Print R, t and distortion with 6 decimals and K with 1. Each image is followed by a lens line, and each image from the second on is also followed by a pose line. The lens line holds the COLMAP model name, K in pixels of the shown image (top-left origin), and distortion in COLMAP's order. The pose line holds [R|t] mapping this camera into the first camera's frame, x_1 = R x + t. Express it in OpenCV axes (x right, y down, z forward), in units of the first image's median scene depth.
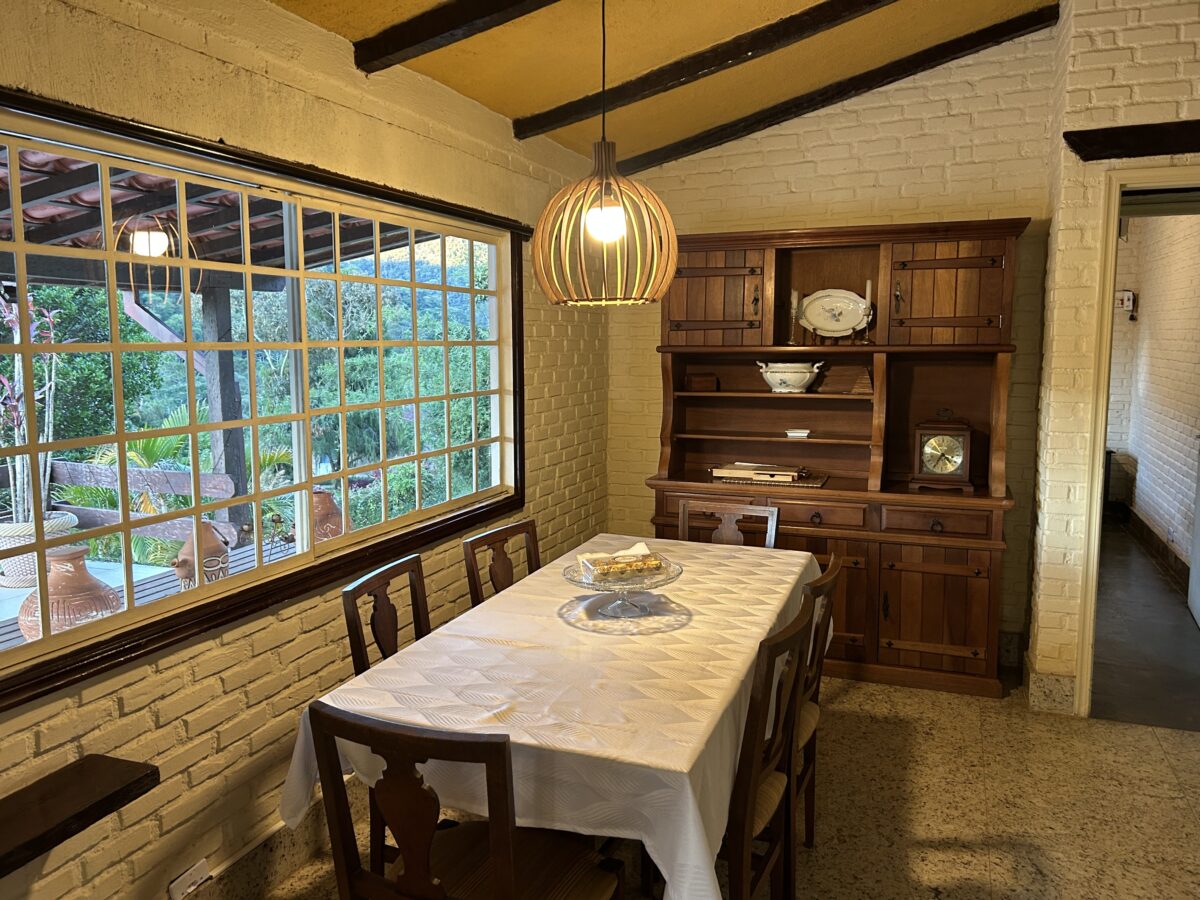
lens RADIAL K [[894.5, 0, 596.4], [0, 894.5, 447.3], [0, 0, 1]] dist [0.013700, 0.003031]
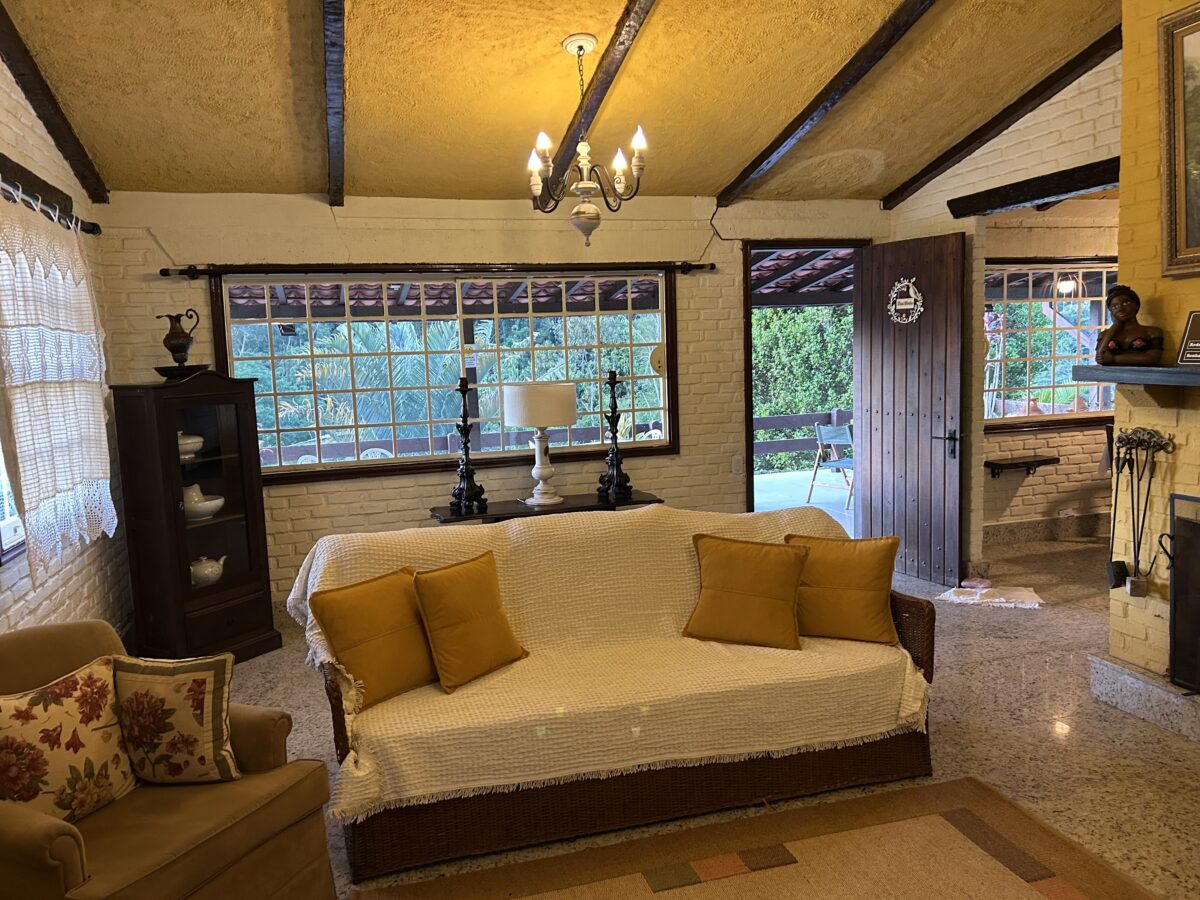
lens RADIAL K [[894.5, 0, 594.8], [0, 894.5, 447.4], [0, 0, 1]] dist [0.013700, 0.003031]
pose [[0.607623, 0.060270, -0.791936, 0.884211], [-0.053060, 0.997969, 0.035239, 0.243769], [0.792452, 0.020608, 0.609587, -1.928422]]
